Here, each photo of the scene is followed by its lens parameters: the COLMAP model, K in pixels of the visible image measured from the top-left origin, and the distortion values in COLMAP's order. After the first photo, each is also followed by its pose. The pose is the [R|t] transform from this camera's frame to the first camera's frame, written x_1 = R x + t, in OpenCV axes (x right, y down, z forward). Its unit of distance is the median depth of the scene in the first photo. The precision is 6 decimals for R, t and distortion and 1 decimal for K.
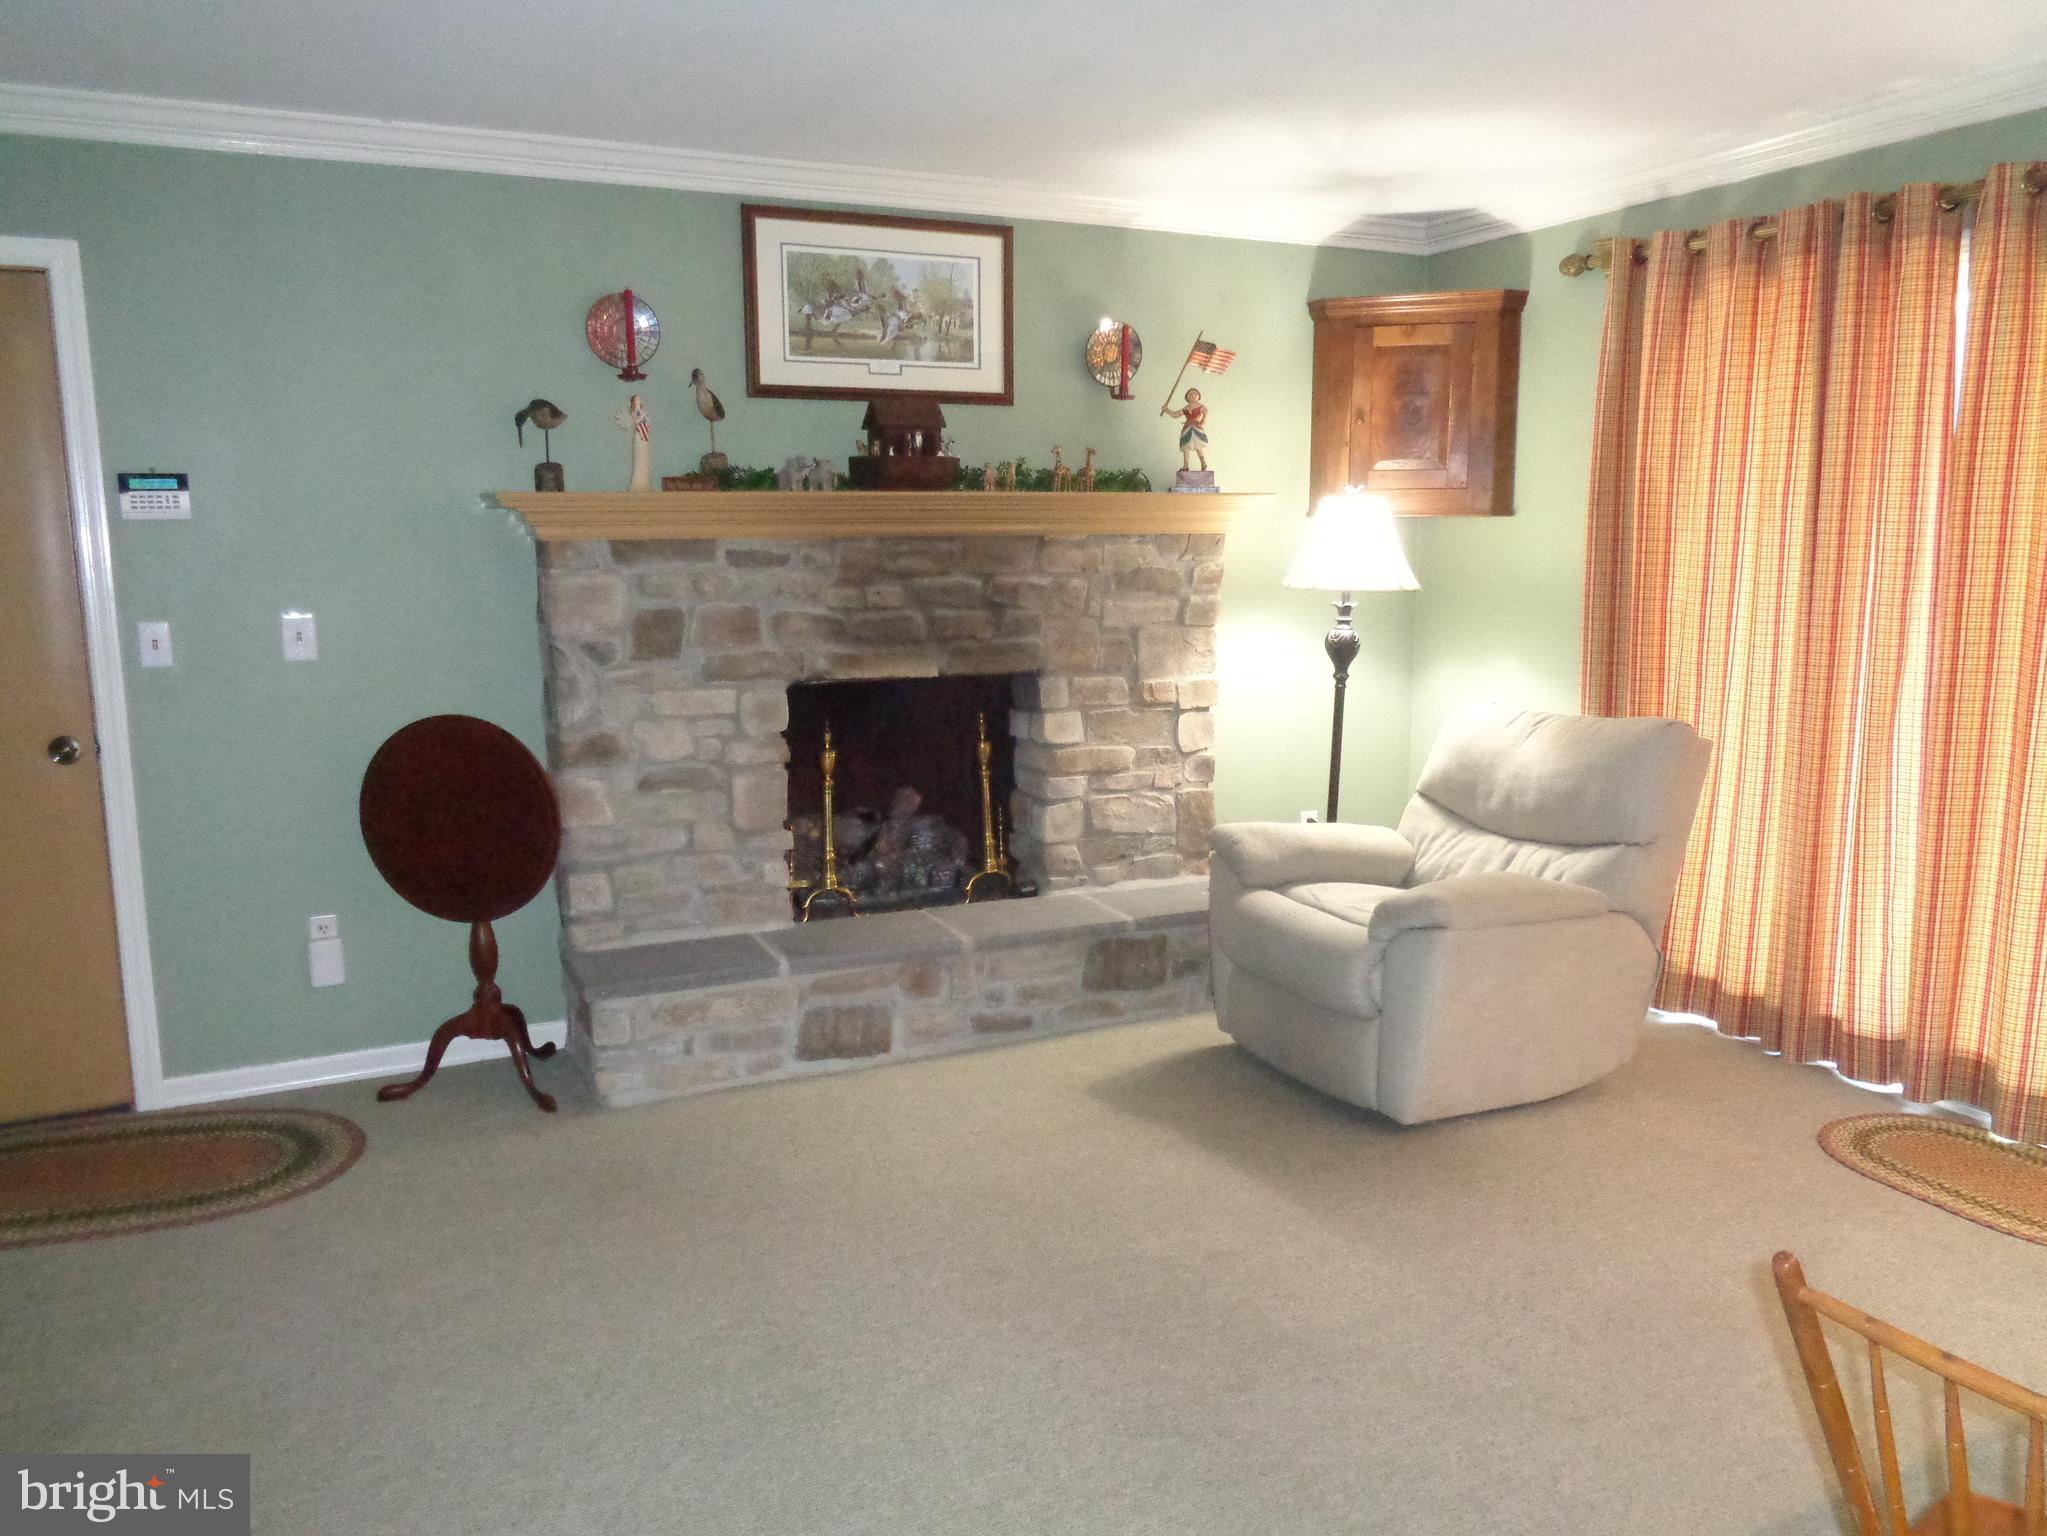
lens RADIAL K [[1543.8, 0, 1023.5], [0, 1543.8, 768.0], [0, 0, 1]] dist [-0.003268, -0.002877]
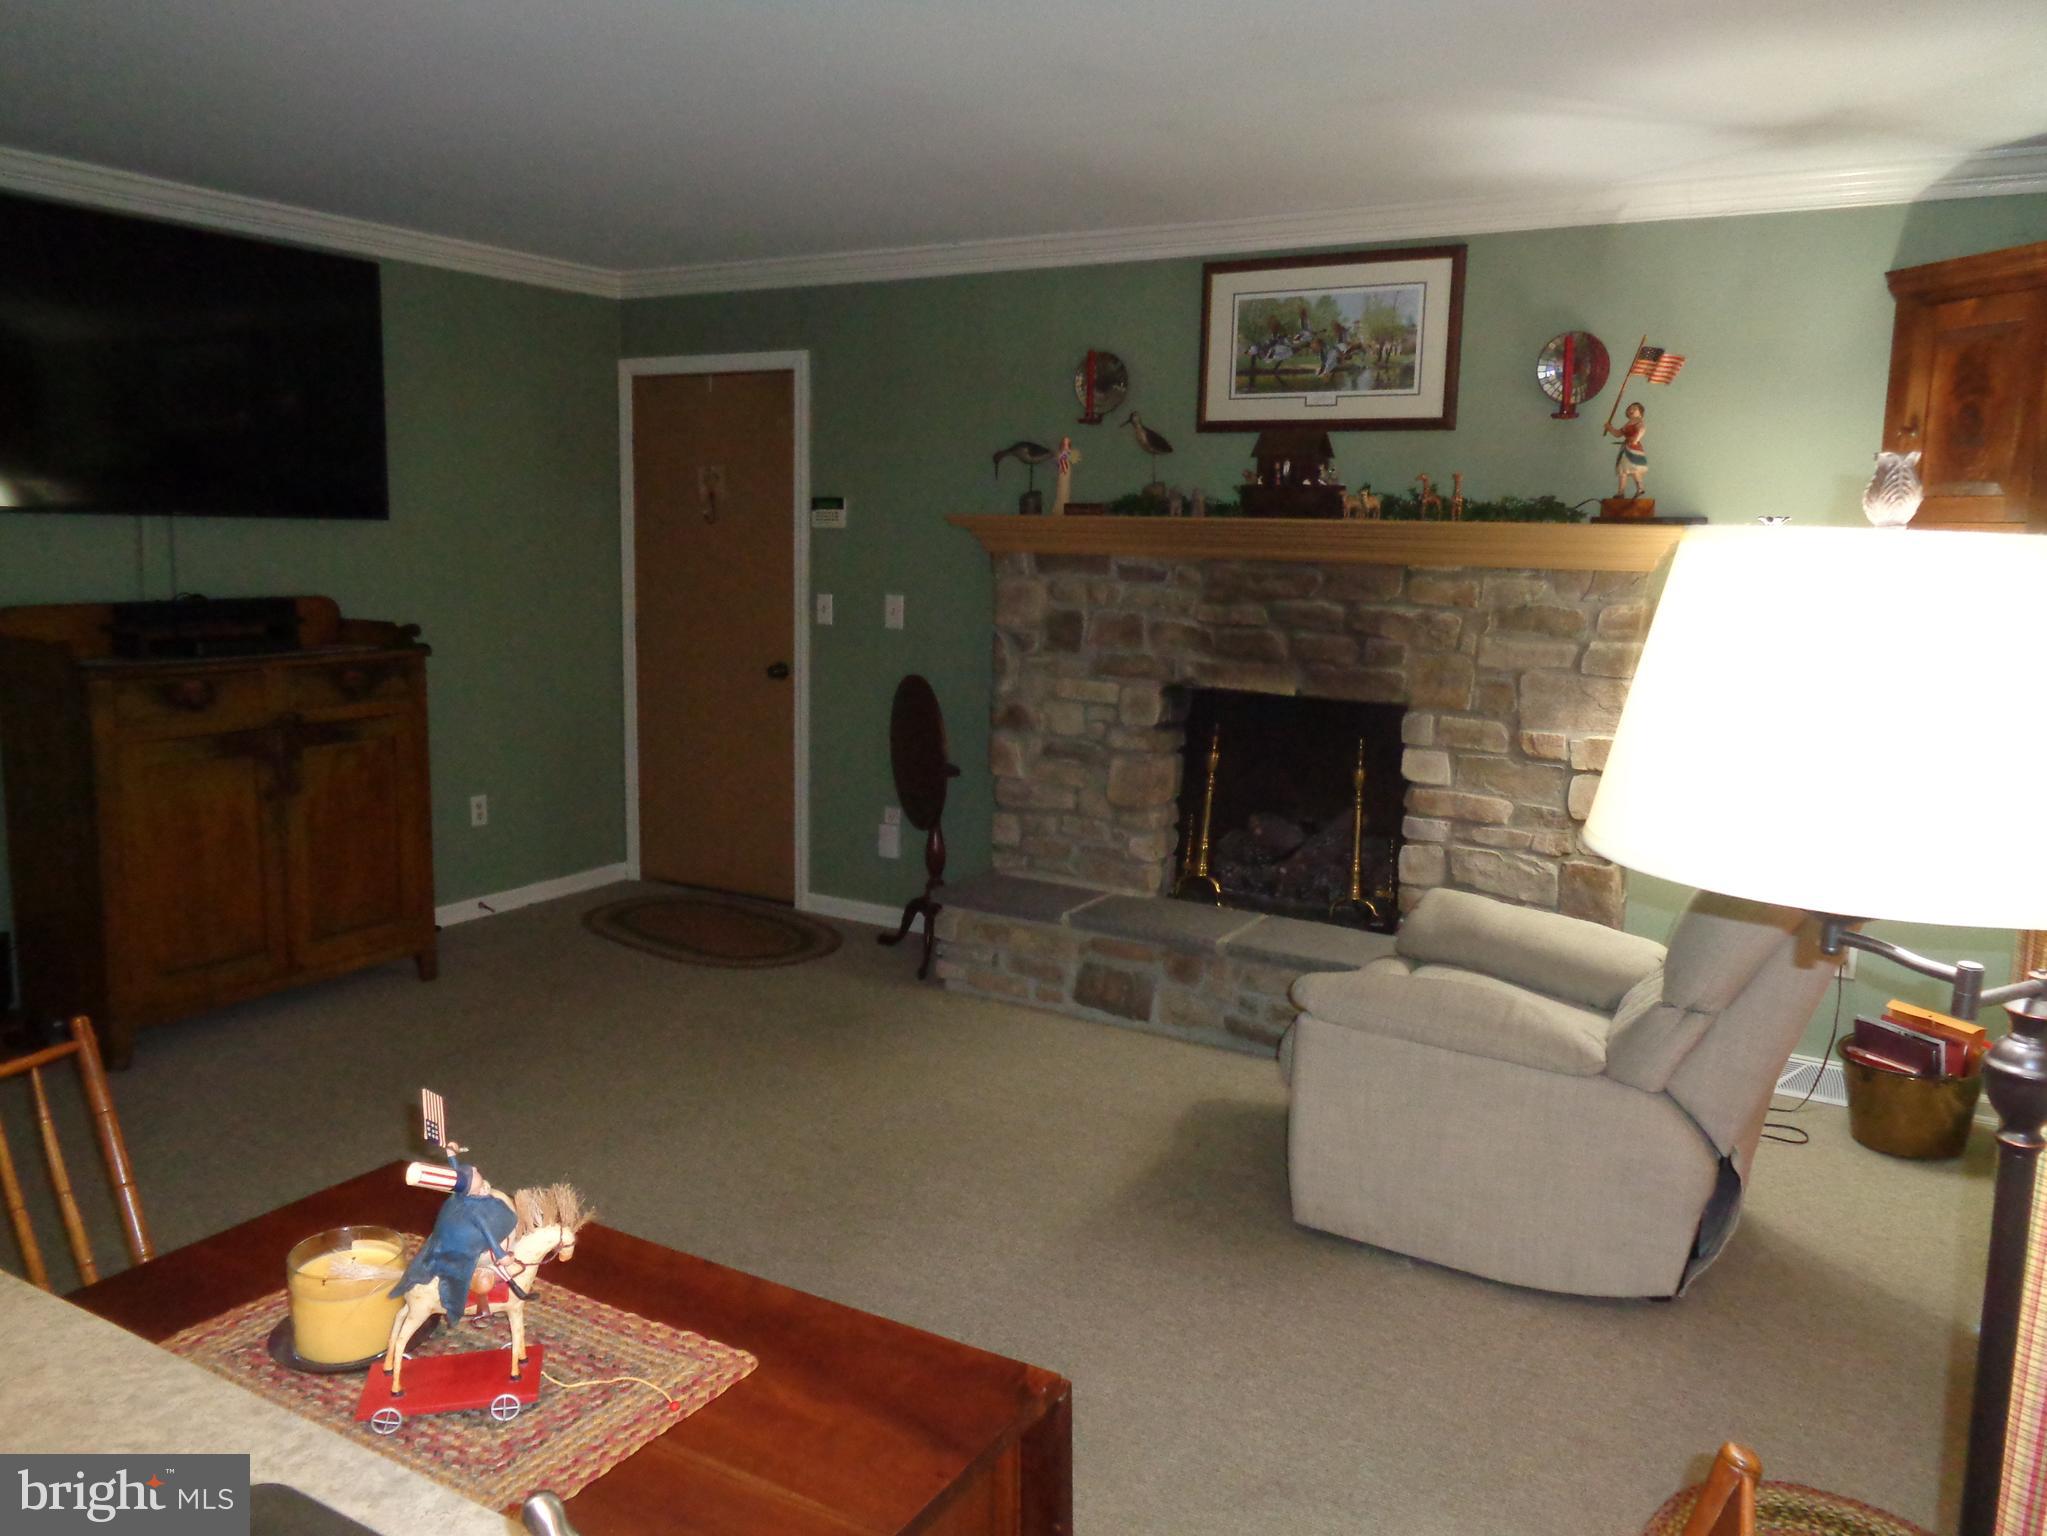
lens RADIAL K [[1526.4, 0, 1036.7], [0, 1526.4, 761.9], [0, 0, 1]] dist [0.003622, -0.000728]
pose [[0.551350, 0.147240, -0.821178, 0.707146], [-0.152799, 0.985475, 0.074108, -0.065784], [0.820162, 0.084616, 0.565839, 0.283358]]
